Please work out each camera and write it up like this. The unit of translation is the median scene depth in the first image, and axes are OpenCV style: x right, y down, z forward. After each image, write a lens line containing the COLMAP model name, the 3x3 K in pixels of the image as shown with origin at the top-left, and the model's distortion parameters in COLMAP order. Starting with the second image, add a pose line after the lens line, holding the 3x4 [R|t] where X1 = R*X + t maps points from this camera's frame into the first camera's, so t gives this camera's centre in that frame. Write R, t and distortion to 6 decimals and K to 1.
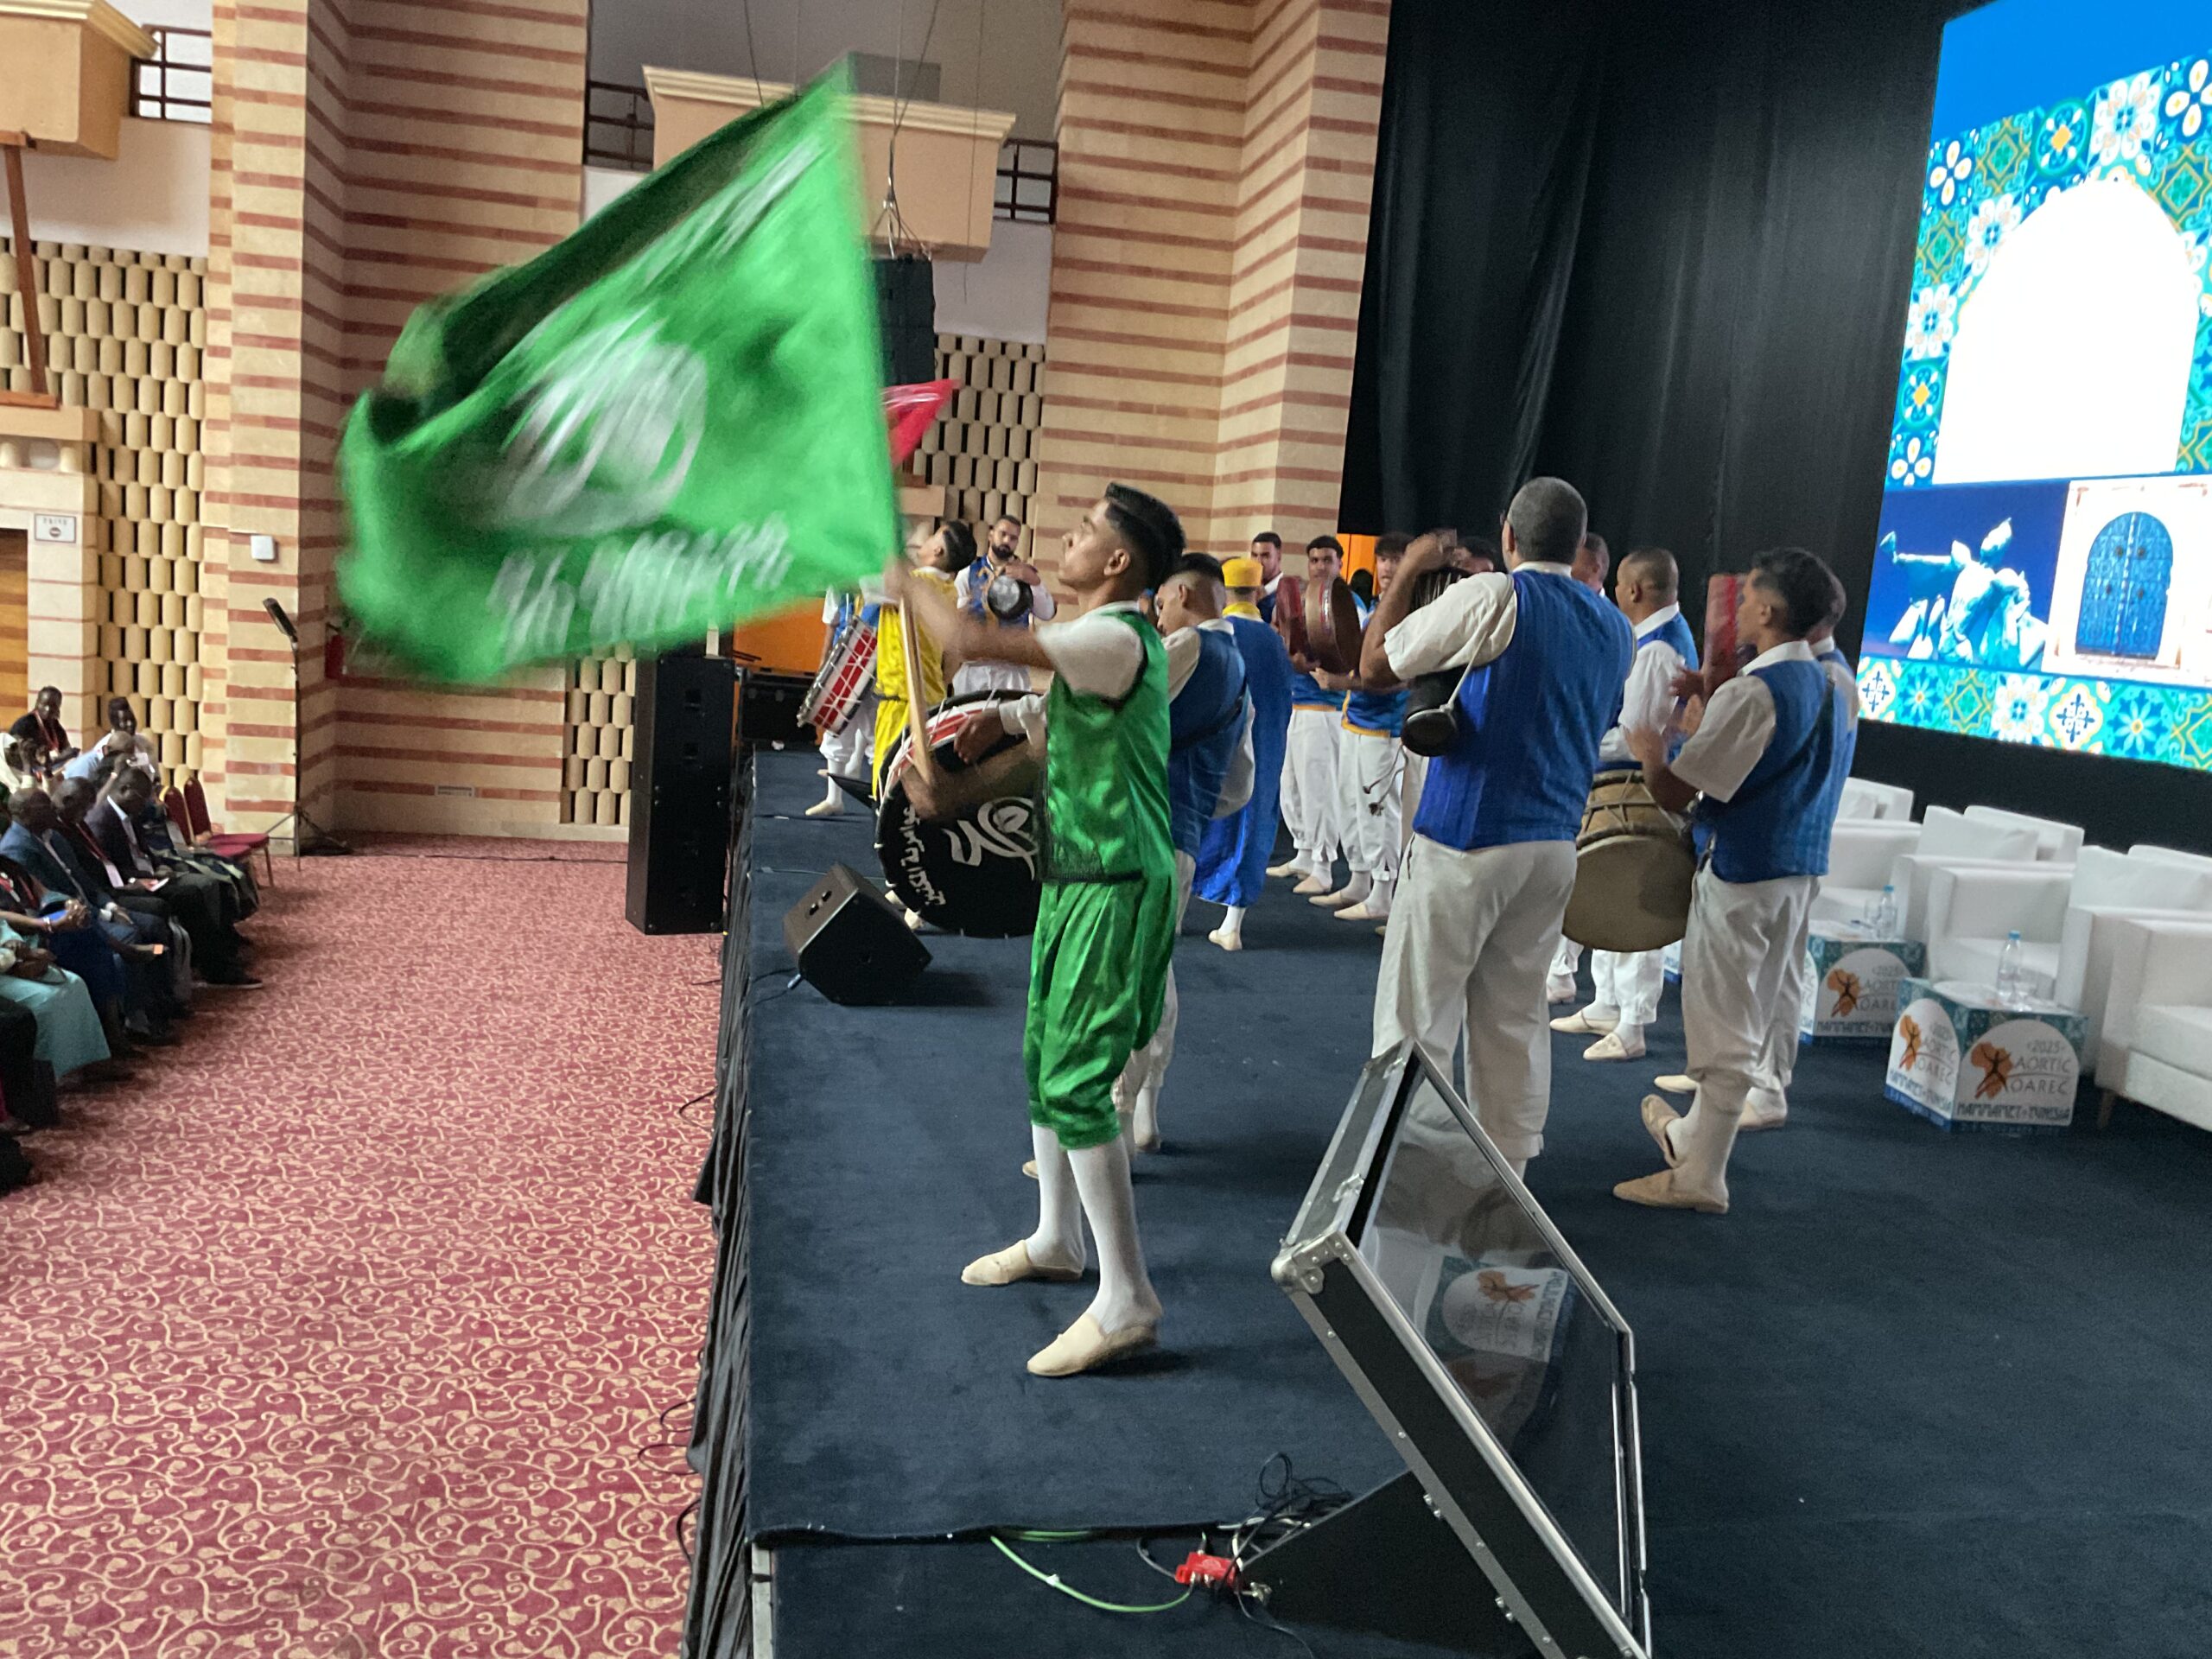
lens RADIAL K [[1855.0, 0, 1099.9], [0, 1855.0, 811.5], [0, 0, 1]] dist [0.078141, -0.104510]
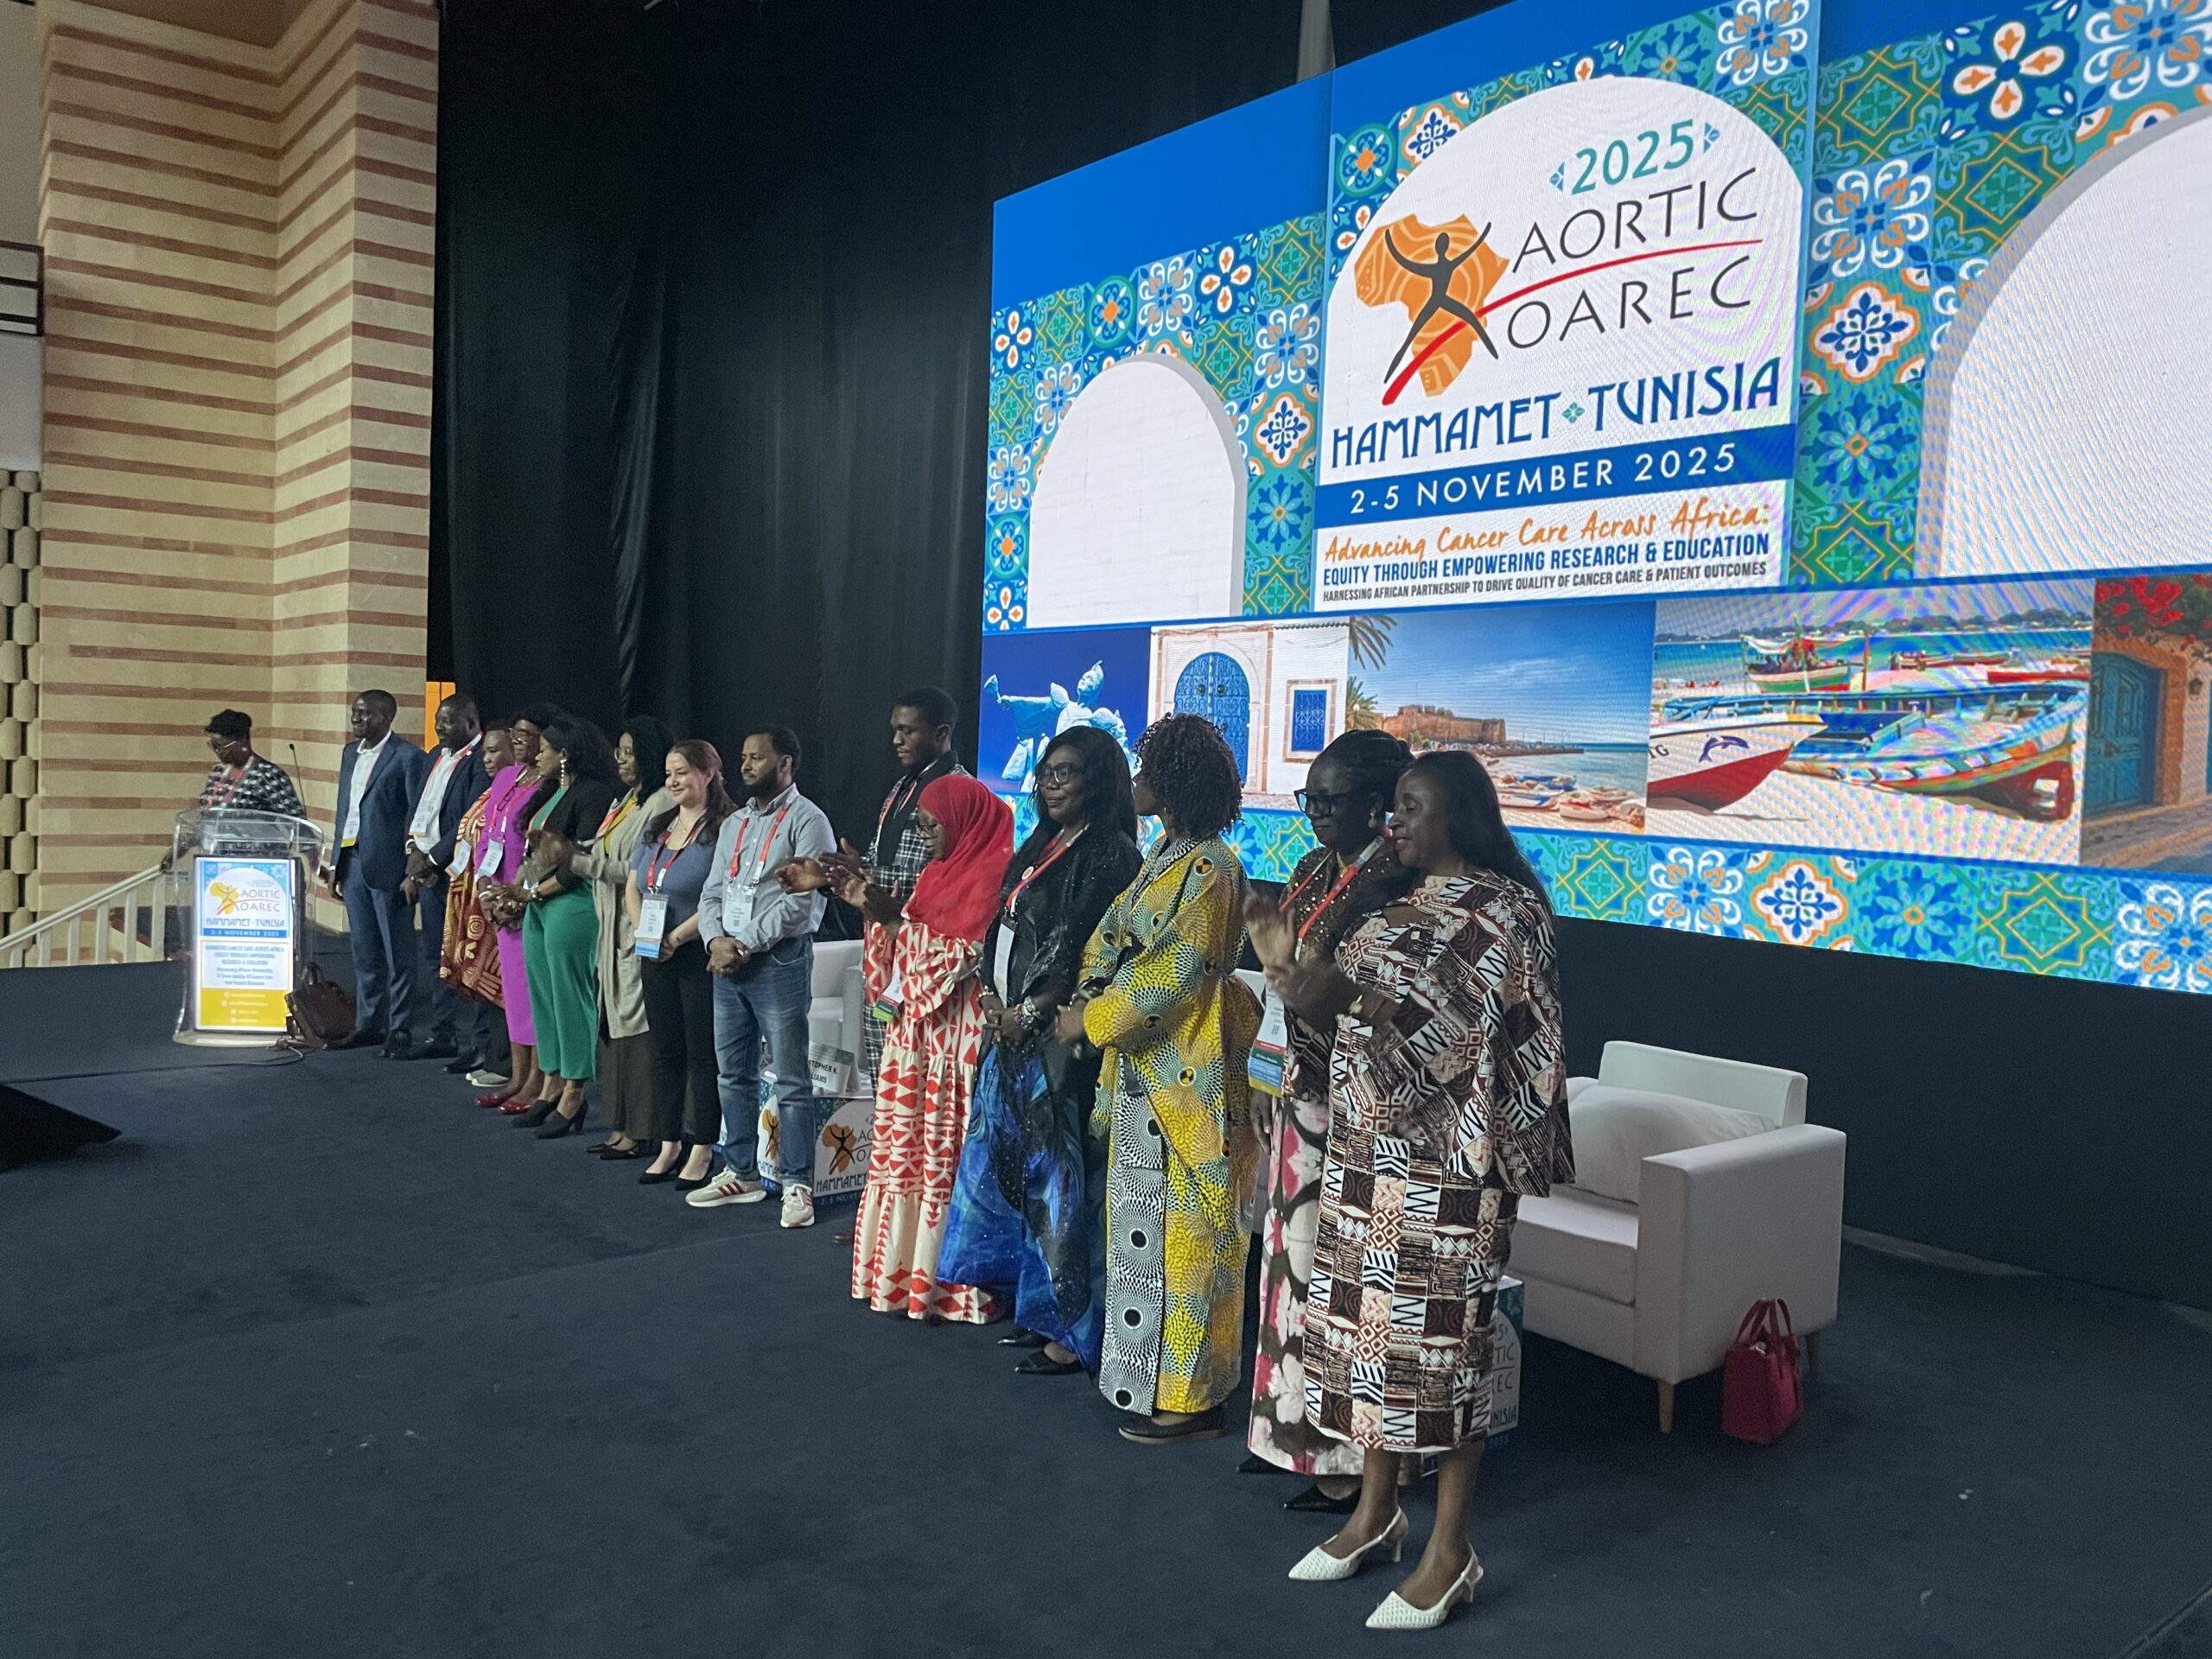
lens RADIAL K [[1677.0, 0, 1087.4], [0, 1677.0, 810.3], [0, 0, 1]] dist [0.086626, -0.118585]
pose [[0.876383, -0.065684, 0.477115, 0.014501], [0.095766, 0.994640, -0.038976, -0.033670], [-0.471998, 0.079849, 0.877976, 0.167483]]
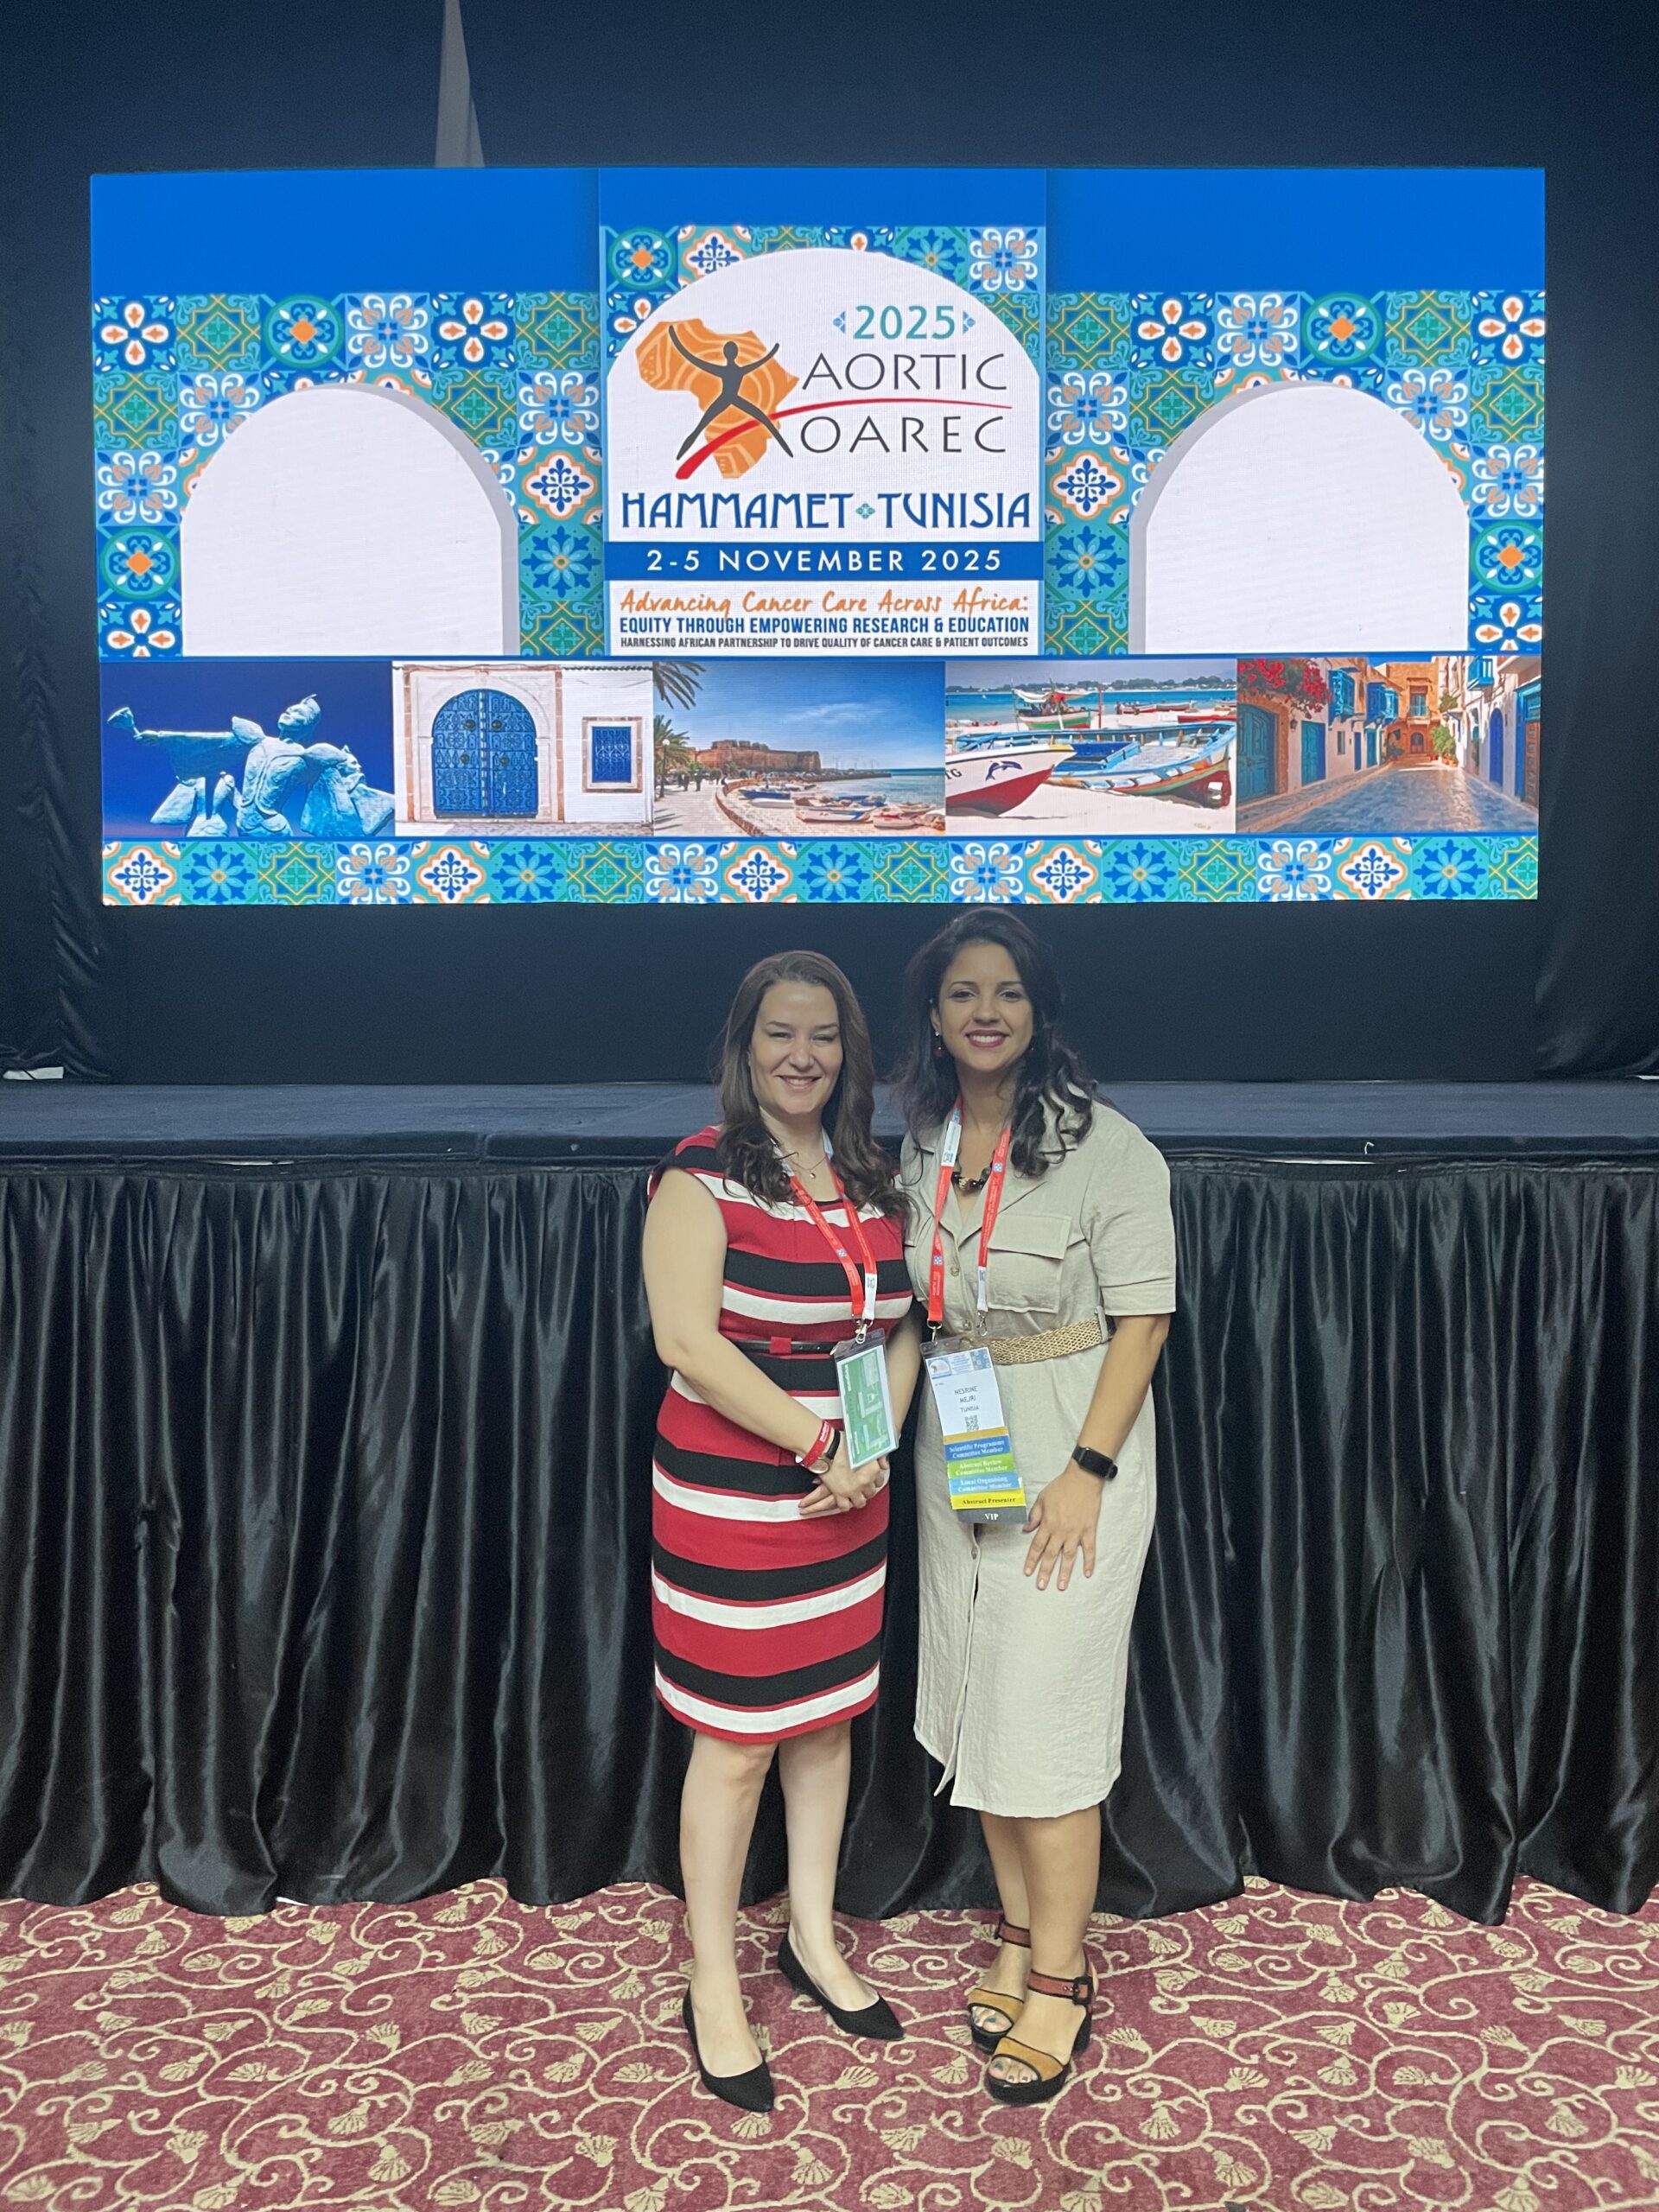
lens RADIAL K [[1677.0, 0, 866.3], [0, 1677.0, 1124.0], [0, 0, 1]] dist [0.086626, -0.118585]
pose [[0.194127, -0.115247, 0.974183, -0.394131], [0.146320, 0.985368, 0.087413, 0.040708], [-0.970003, 0.125573, 0.208149, 0.533113]]
